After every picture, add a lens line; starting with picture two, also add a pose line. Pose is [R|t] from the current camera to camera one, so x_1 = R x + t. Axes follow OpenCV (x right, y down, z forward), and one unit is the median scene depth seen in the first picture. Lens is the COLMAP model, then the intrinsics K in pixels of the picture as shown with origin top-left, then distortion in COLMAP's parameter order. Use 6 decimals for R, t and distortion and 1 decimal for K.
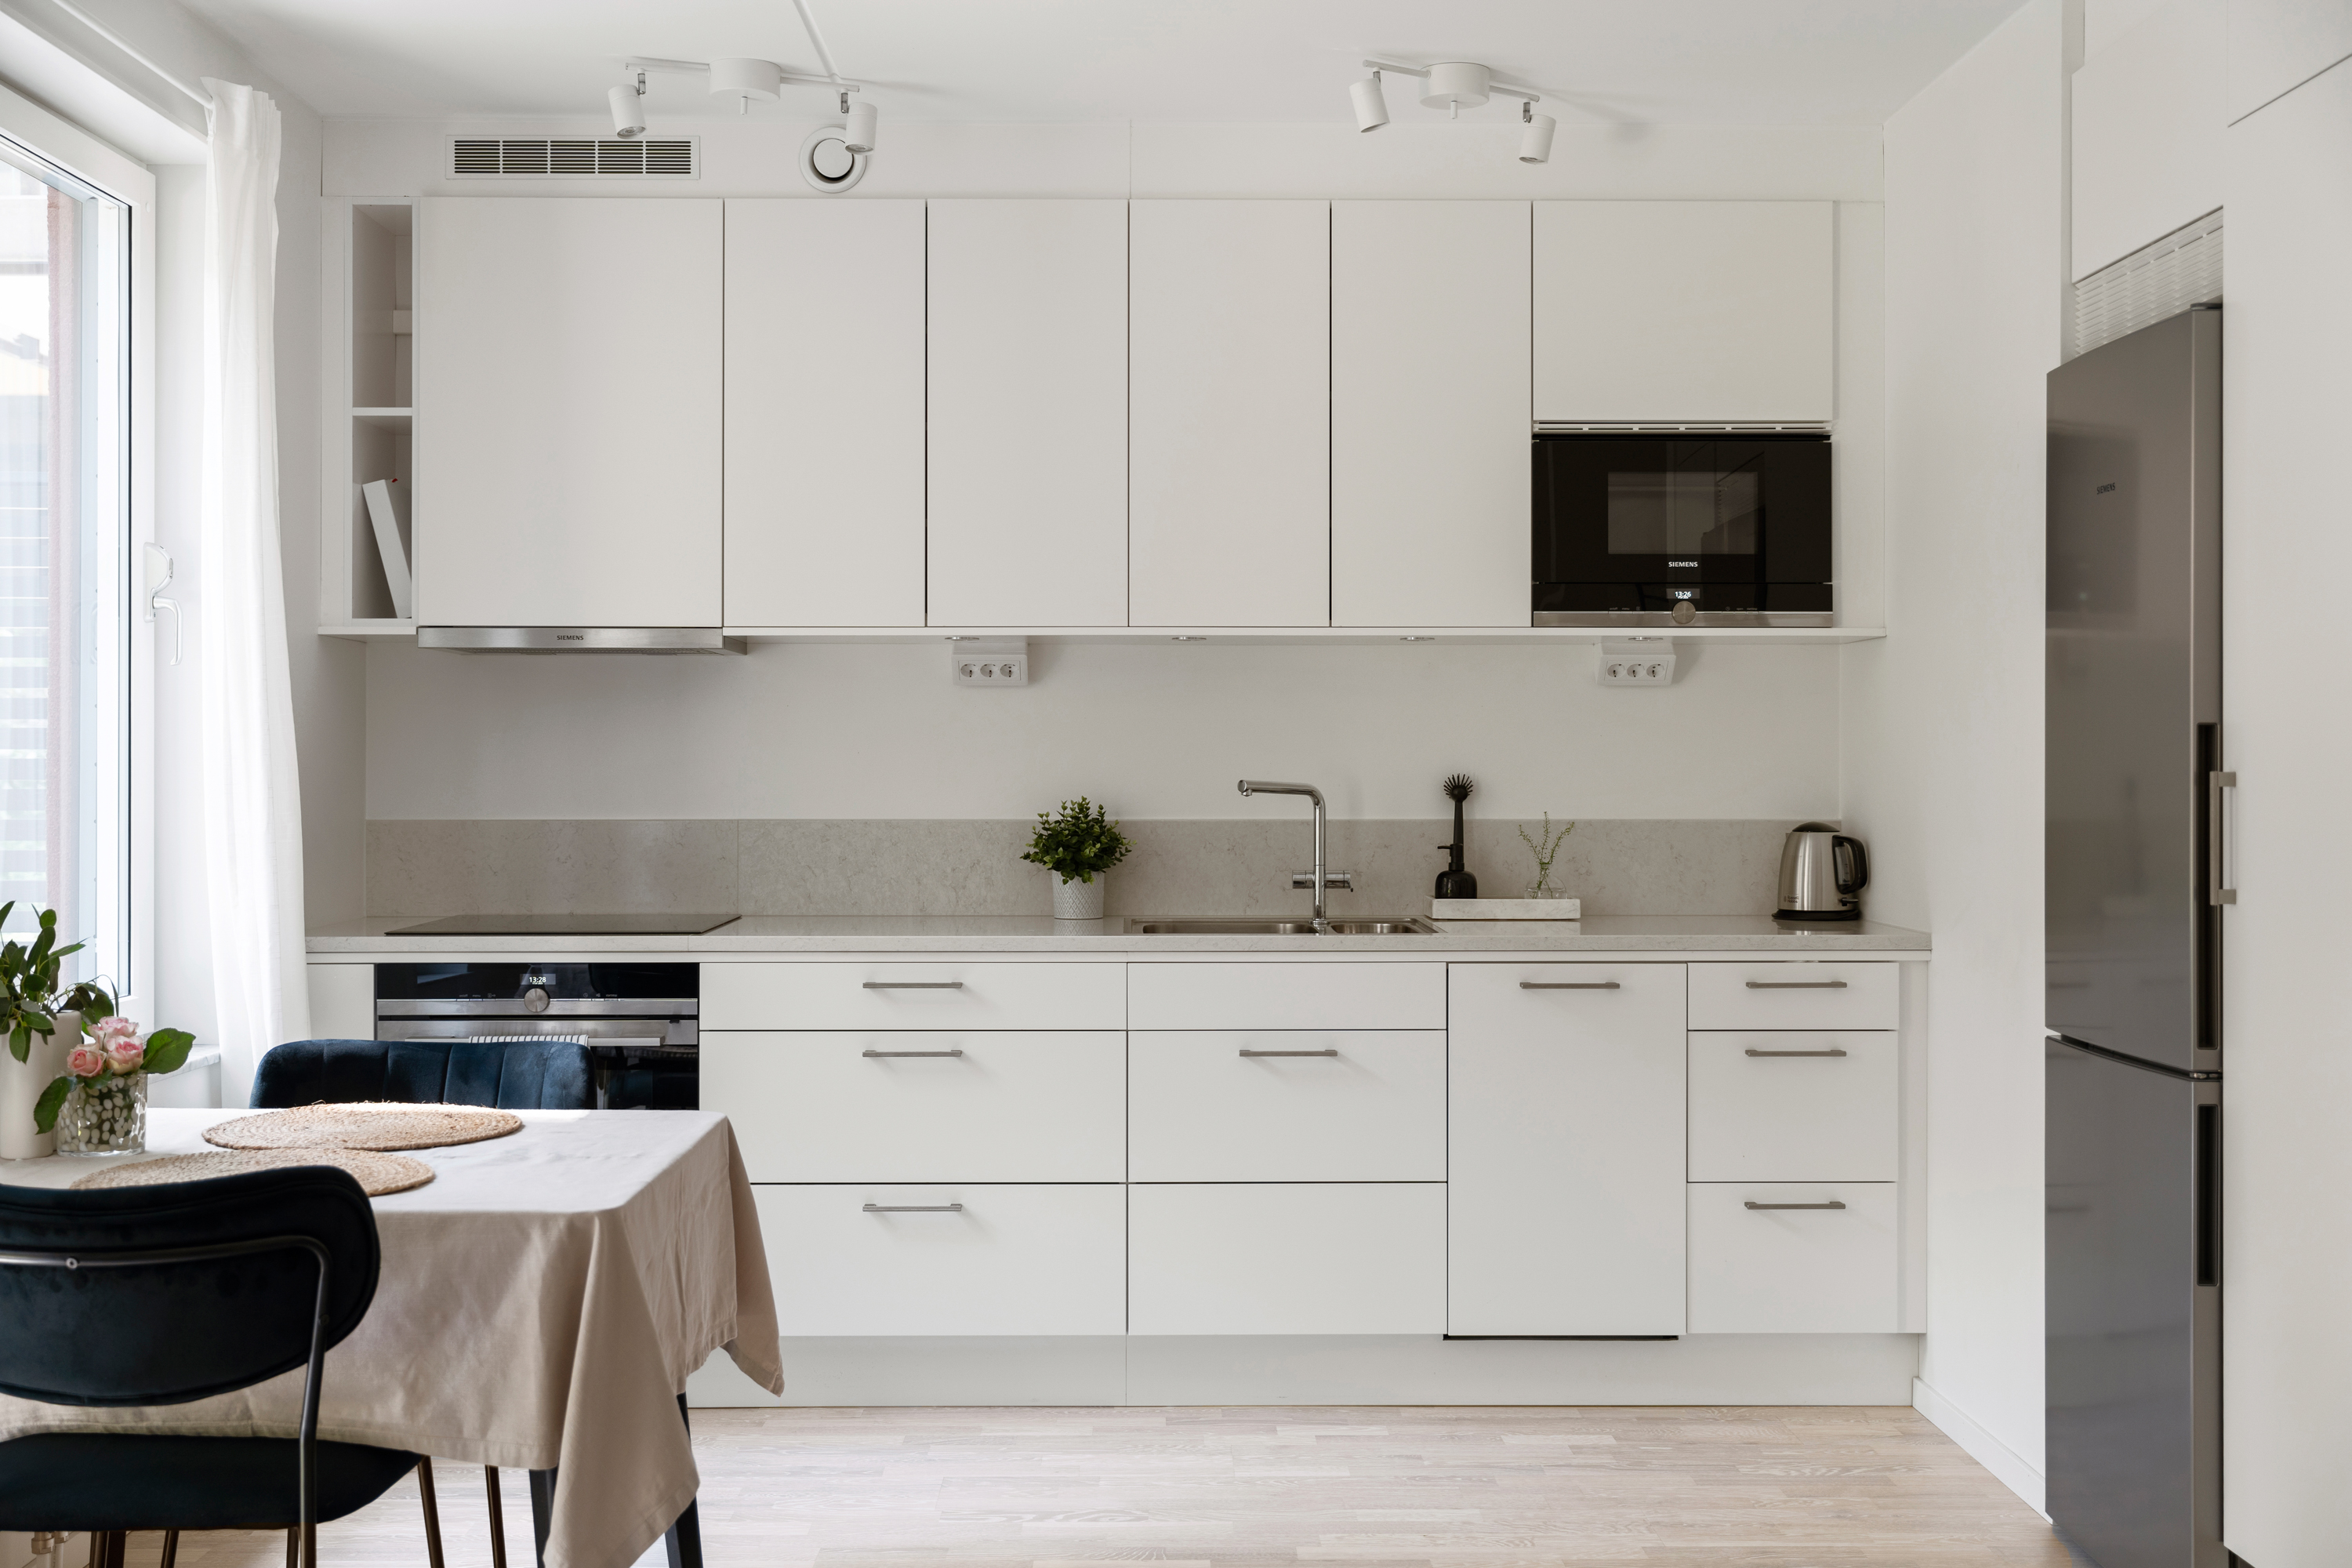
lens RADIAL K [[2579.1, 0, 1173.9], [0, 2579.1, 772.2], [0, 0, 1]] dist [0.006425, -0.011133]
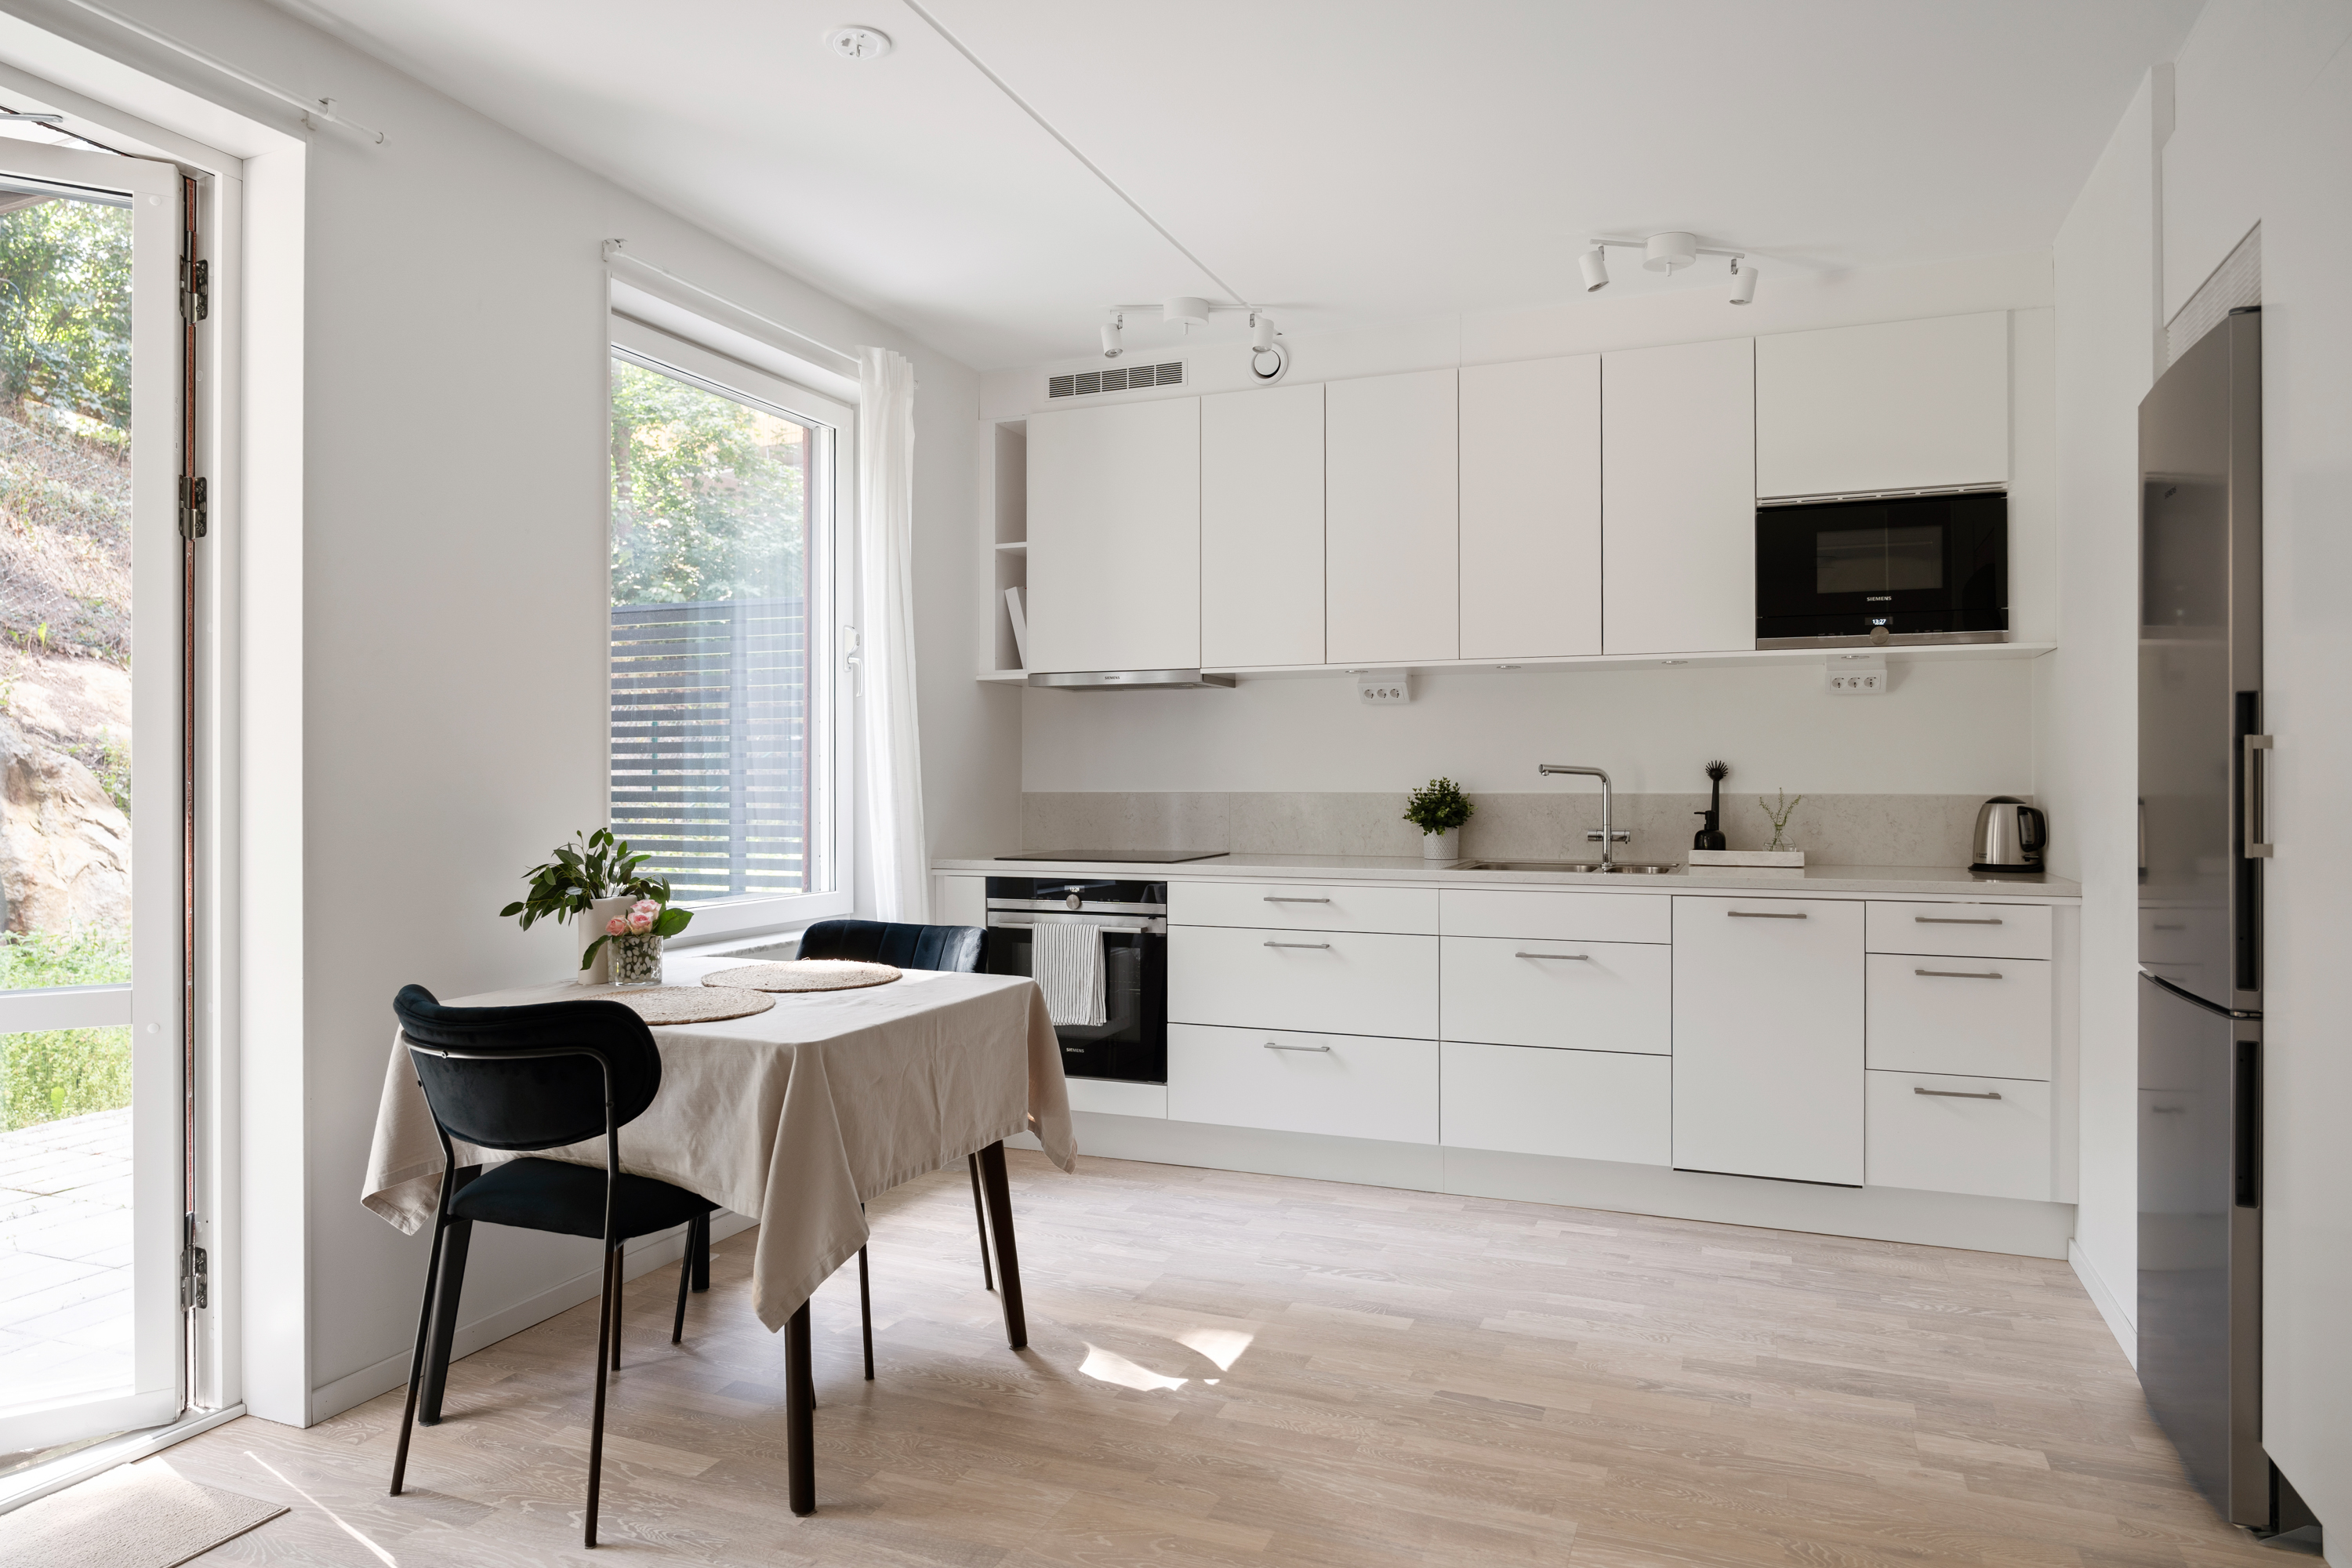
lens RADIAL K [[1440.6, 0, 1176.0], [0, 1440.6, 784.0], [0, 0, 1]] dist [-0.016490, 0.003914]
pose [[0.920799, -0.000138, -0.390037, 0.156858], [0.000292, 1.000000, 0.000335, 0.014087], [0.390037, -0.000422, 0.920799, 0.191117]]
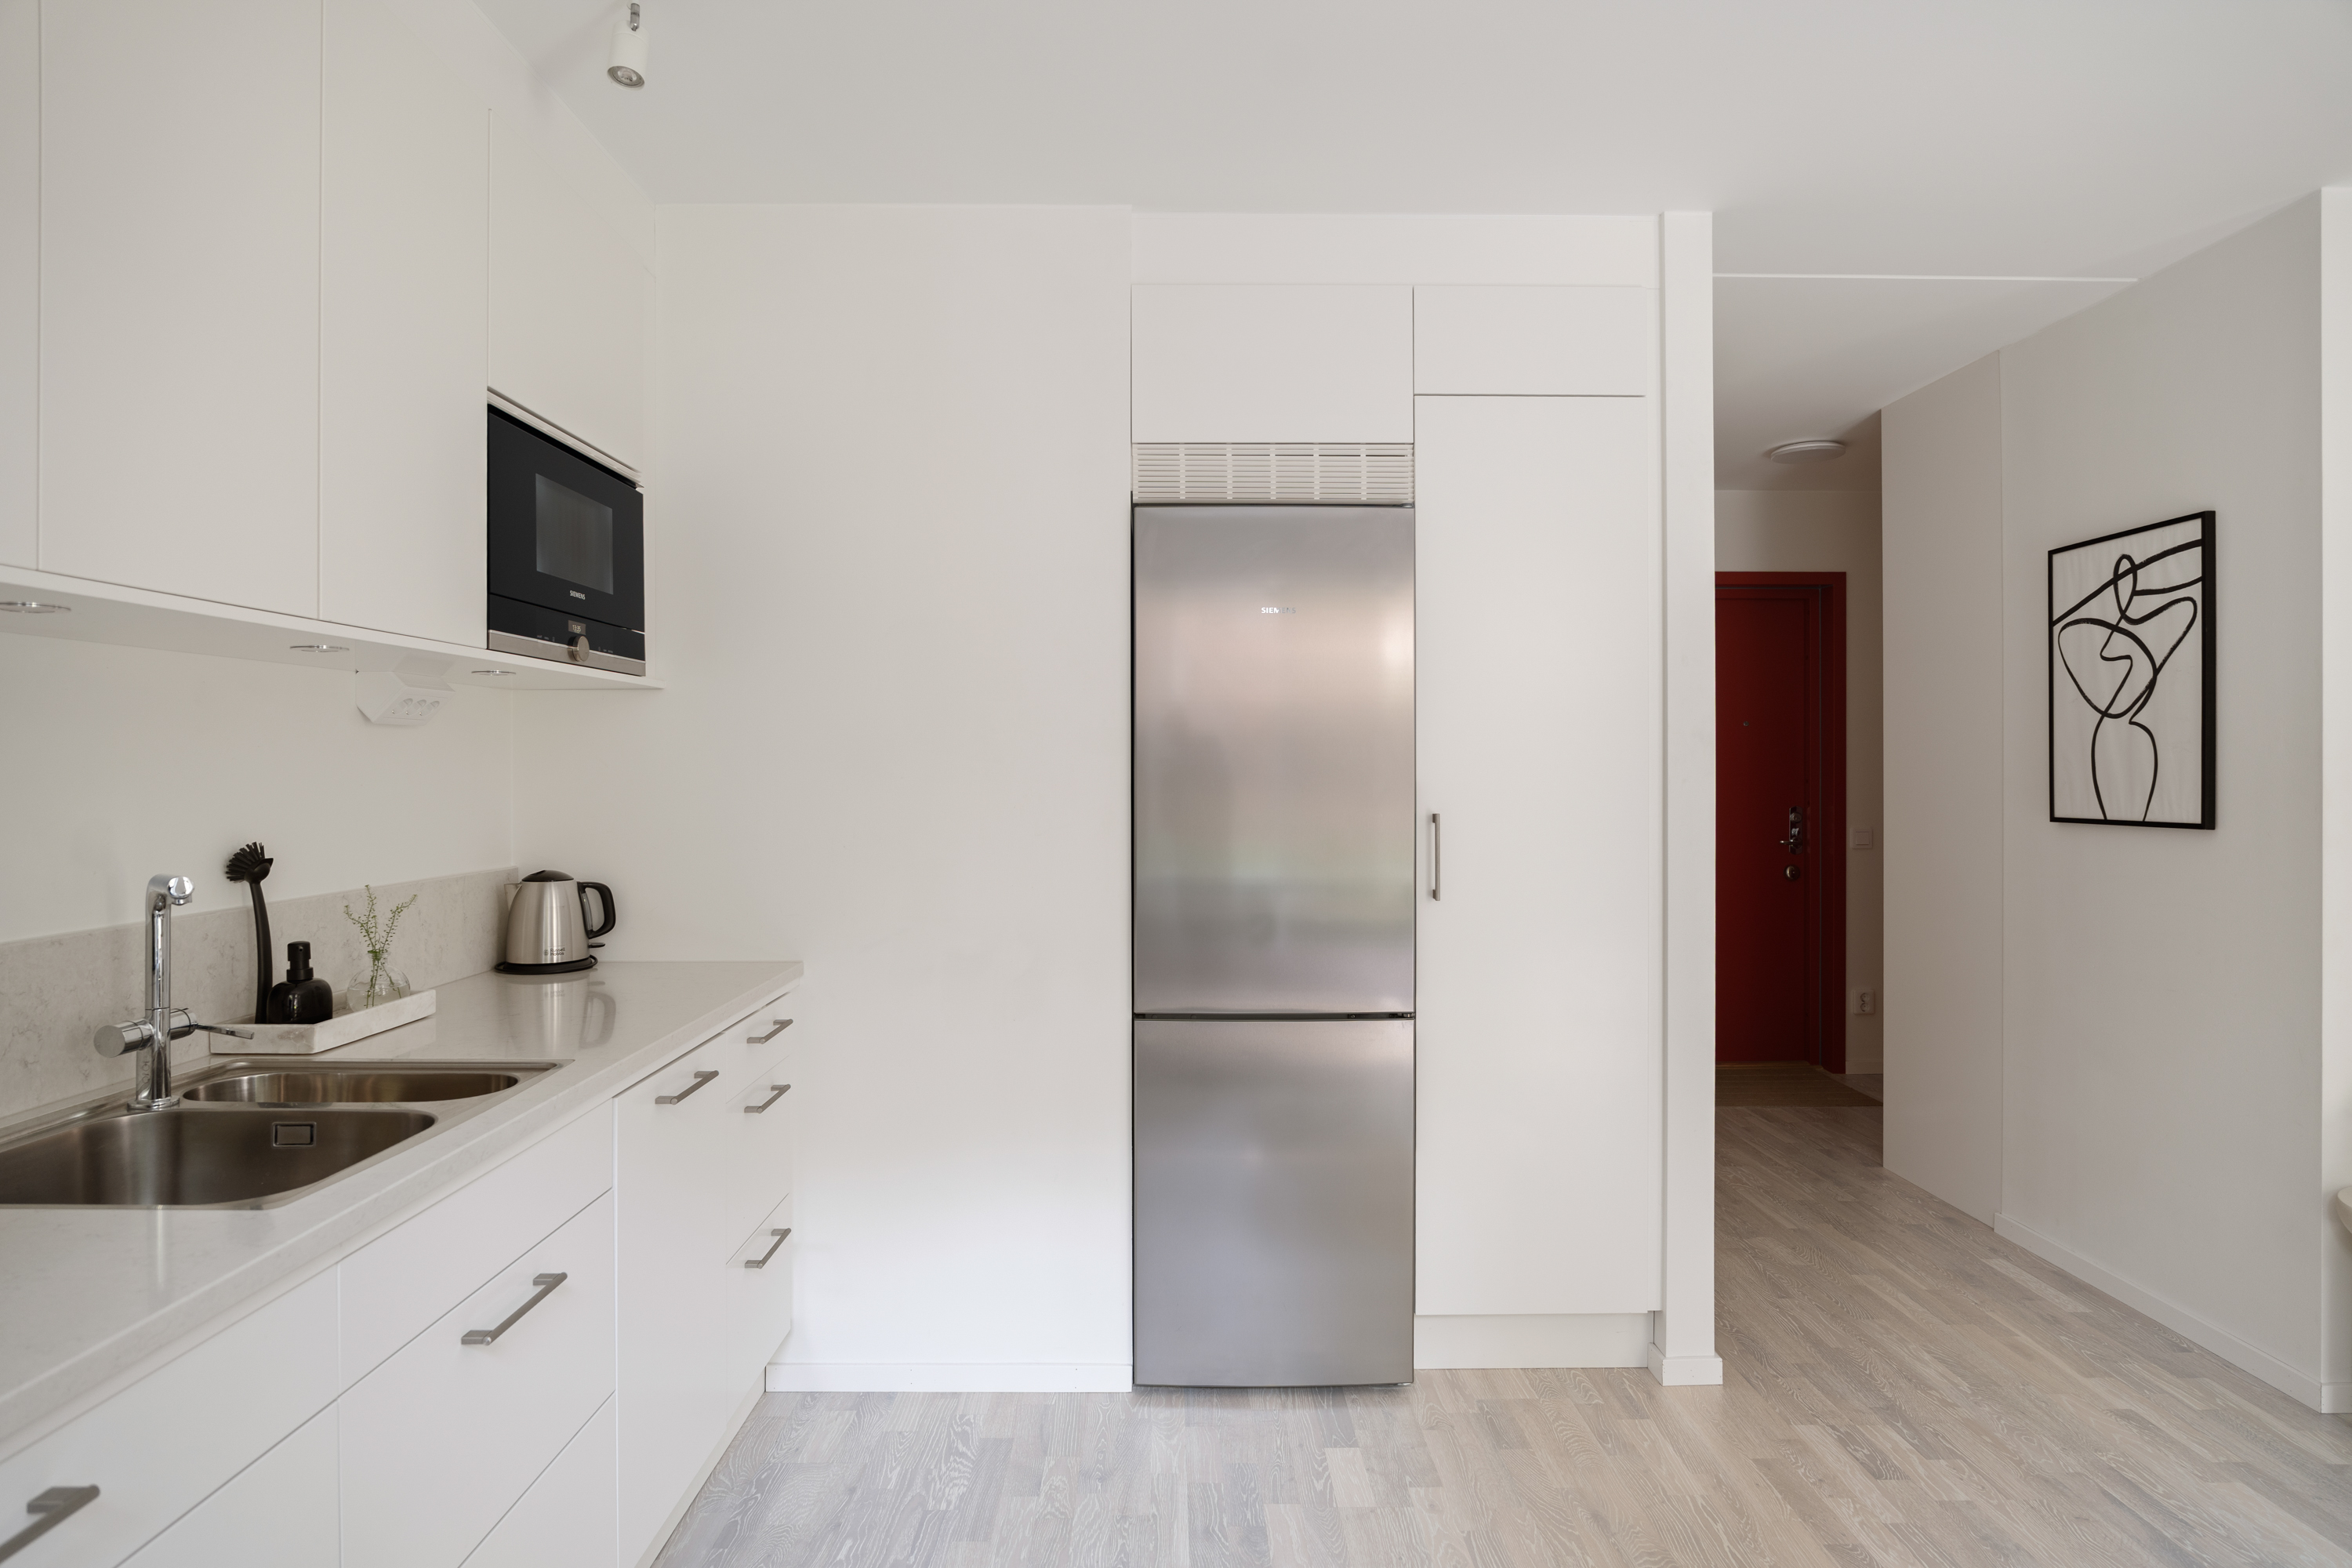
lens RADIAL K [[1310.8, 0, 1165.1], [0, 1310.8, 761.2], [0, 0, 1]] dist [-0.003772, -0.000509]
pose [[-0.003913, -0.000717, 0.999992, -0.267271], [0.001599, 0.999998, 0.000723, -0.023300], [-0.999991, 0.001602, -0.003912, 0.818967]]
